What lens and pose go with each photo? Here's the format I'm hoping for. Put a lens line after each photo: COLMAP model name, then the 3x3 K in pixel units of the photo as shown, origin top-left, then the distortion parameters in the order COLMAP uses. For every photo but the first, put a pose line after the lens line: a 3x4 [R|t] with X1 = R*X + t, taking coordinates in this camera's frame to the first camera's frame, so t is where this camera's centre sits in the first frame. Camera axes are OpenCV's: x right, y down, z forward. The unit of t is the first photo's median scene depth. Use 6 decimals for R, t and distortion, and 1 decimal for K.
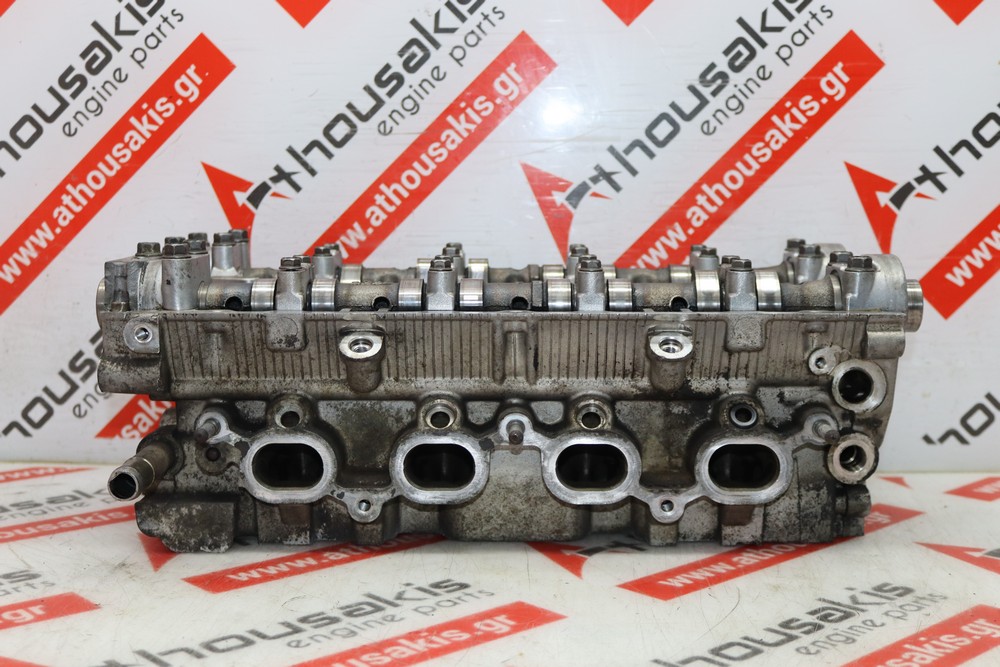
lens RADIAL K [[1317.3, 0, 498.8], [0, 1317.3, 309.0], [0, 0, 1]] dist [-0.149047, 0.298531]
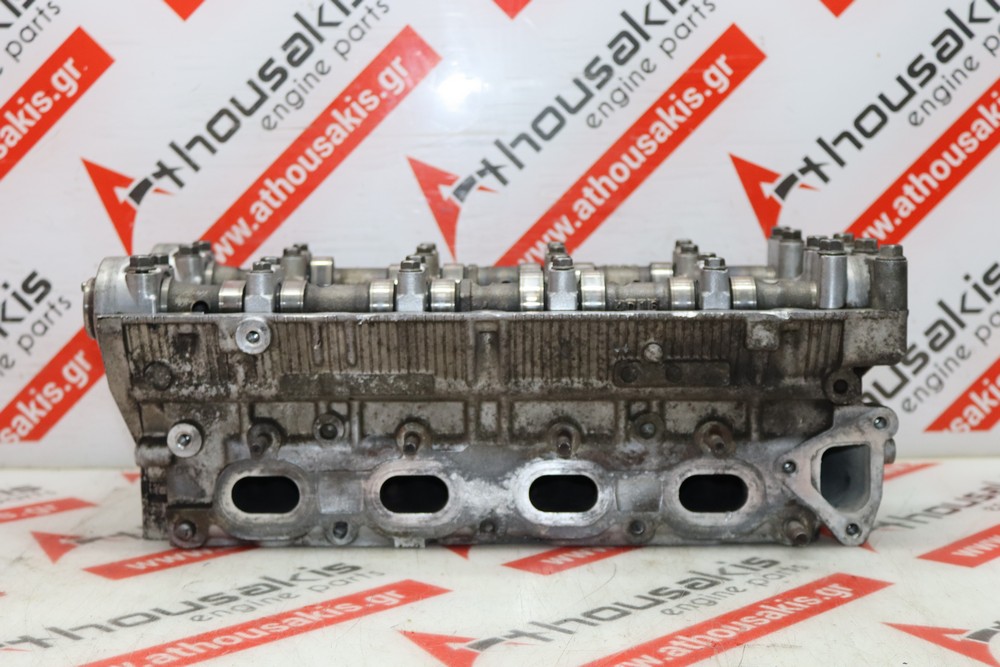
lens RADIAL K [[1572.9, 0, 500.0], [0, 1572.9, 333.5], [0, 0, 1]] dist [-0.041837, -0.010965]
pose [[0.997657, -0.013774, 0.067016, 0.005464], [0.012616, 0.999764, 0.017677, 0.002308], [-0.067243, -0.016790, 0.997595, -0.201373]]
